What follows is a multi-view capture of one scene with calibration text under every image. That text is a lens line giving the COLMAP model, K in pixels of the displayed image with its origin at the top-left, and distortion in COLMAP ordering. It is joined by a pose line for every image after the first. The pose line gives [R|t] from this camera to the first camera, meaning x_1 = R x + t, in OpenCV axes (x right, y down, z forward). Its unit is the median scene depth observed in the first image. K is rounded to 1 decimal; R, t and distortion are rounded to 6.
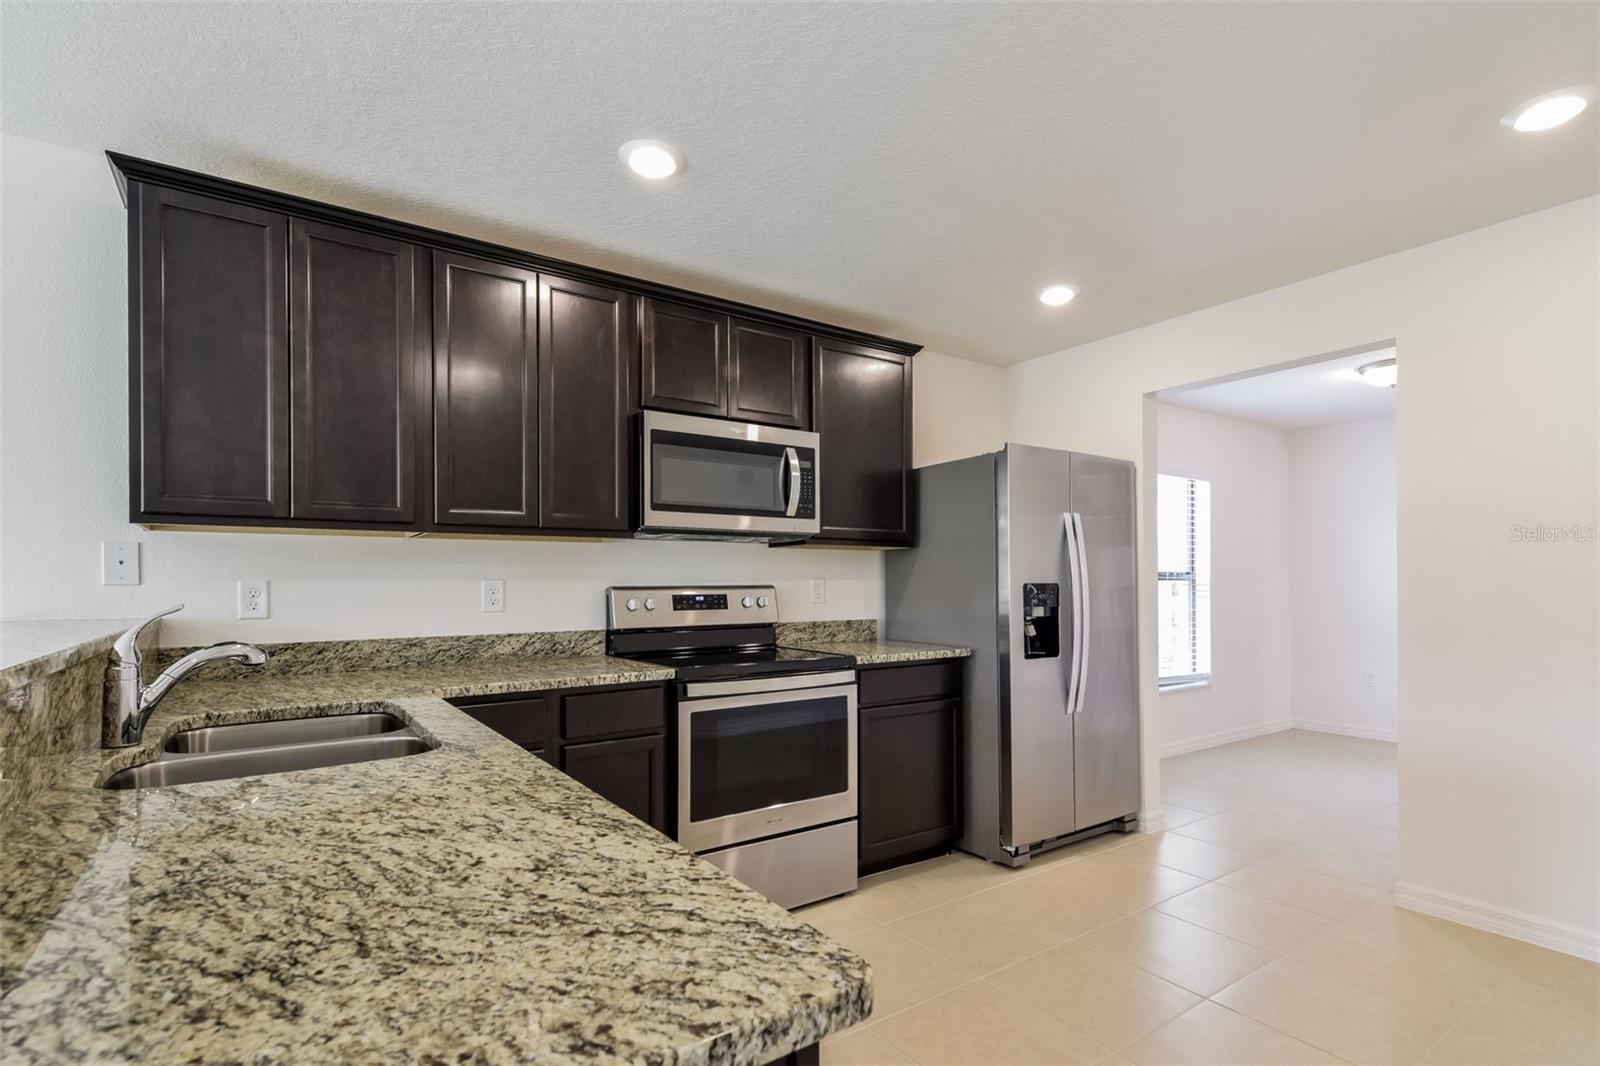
lens RADIAL K [[765.6, 0, 803.4], [0, 765.6, 579.4], [0, 0, 1]] dist [-0.001906, -0.000377]
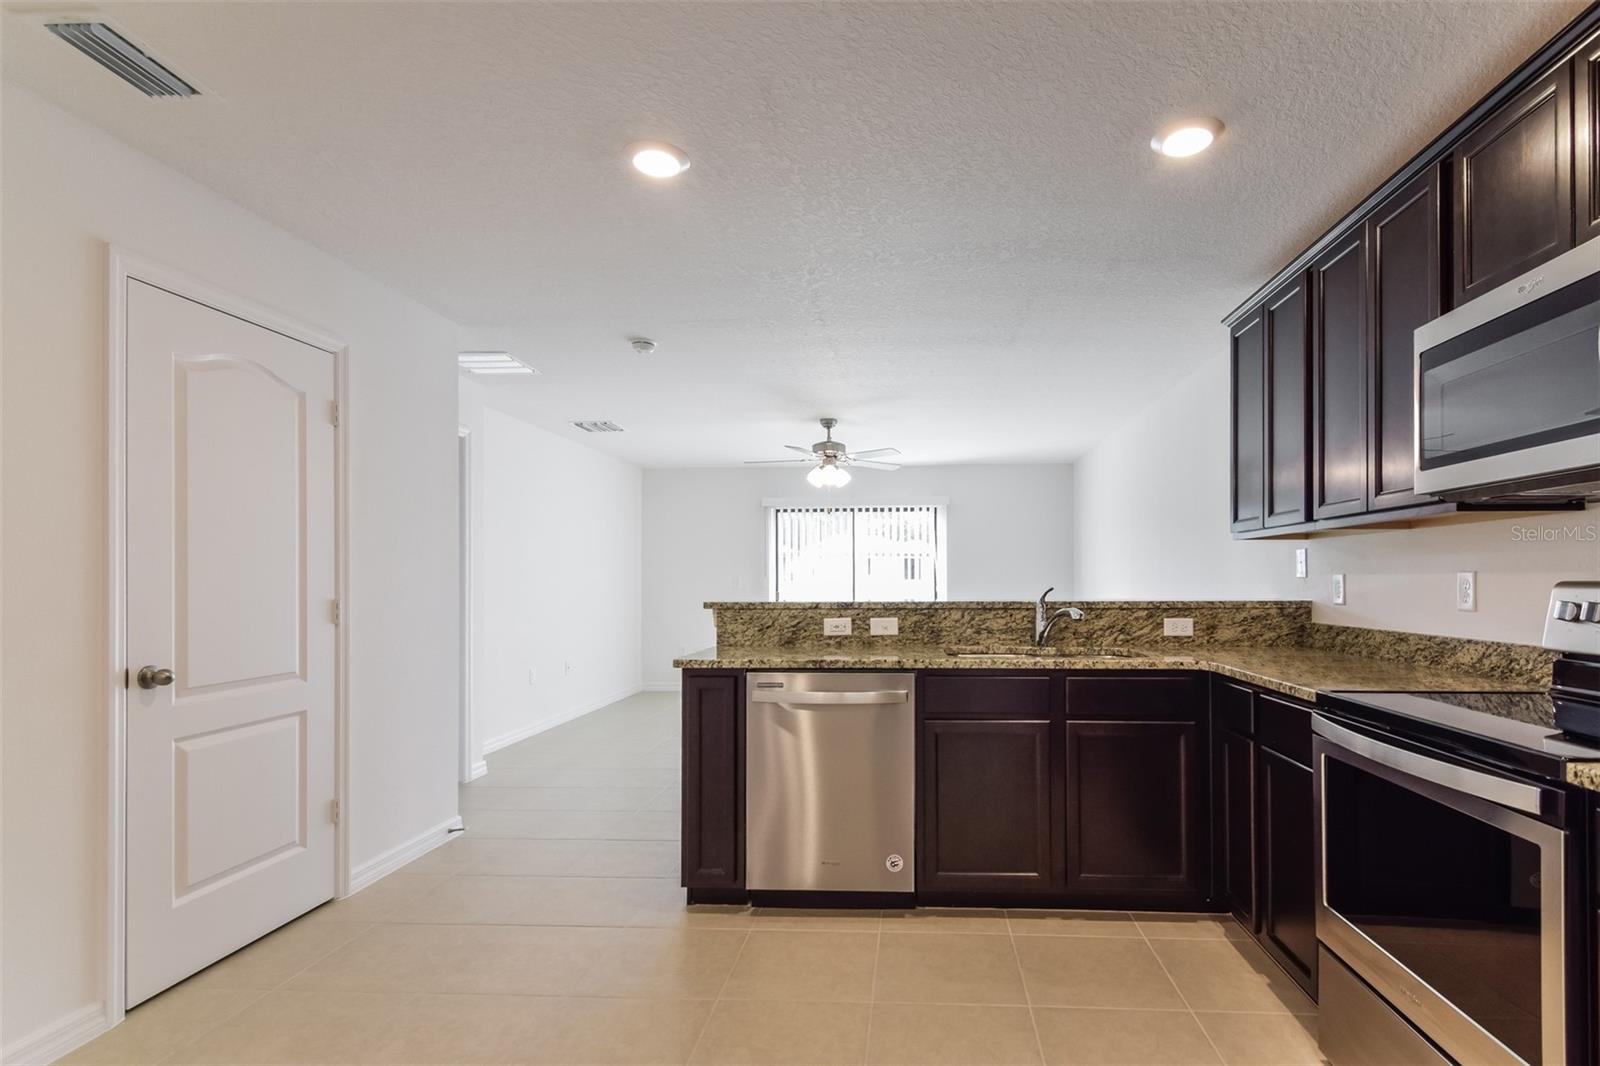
lens RADIAL K [[765.6, 0, 803.4], [0, 765.6, 579.4], [0, 0, 1]] dist [-0.001906, -0.000377]
pose [[-0.684818, 0.007817, -0.728672, 0.657702], [0.012331, 0.999924, -0.000862, 0.001143], [0.728610, -0.009576, -0.684862, 1.031772]]
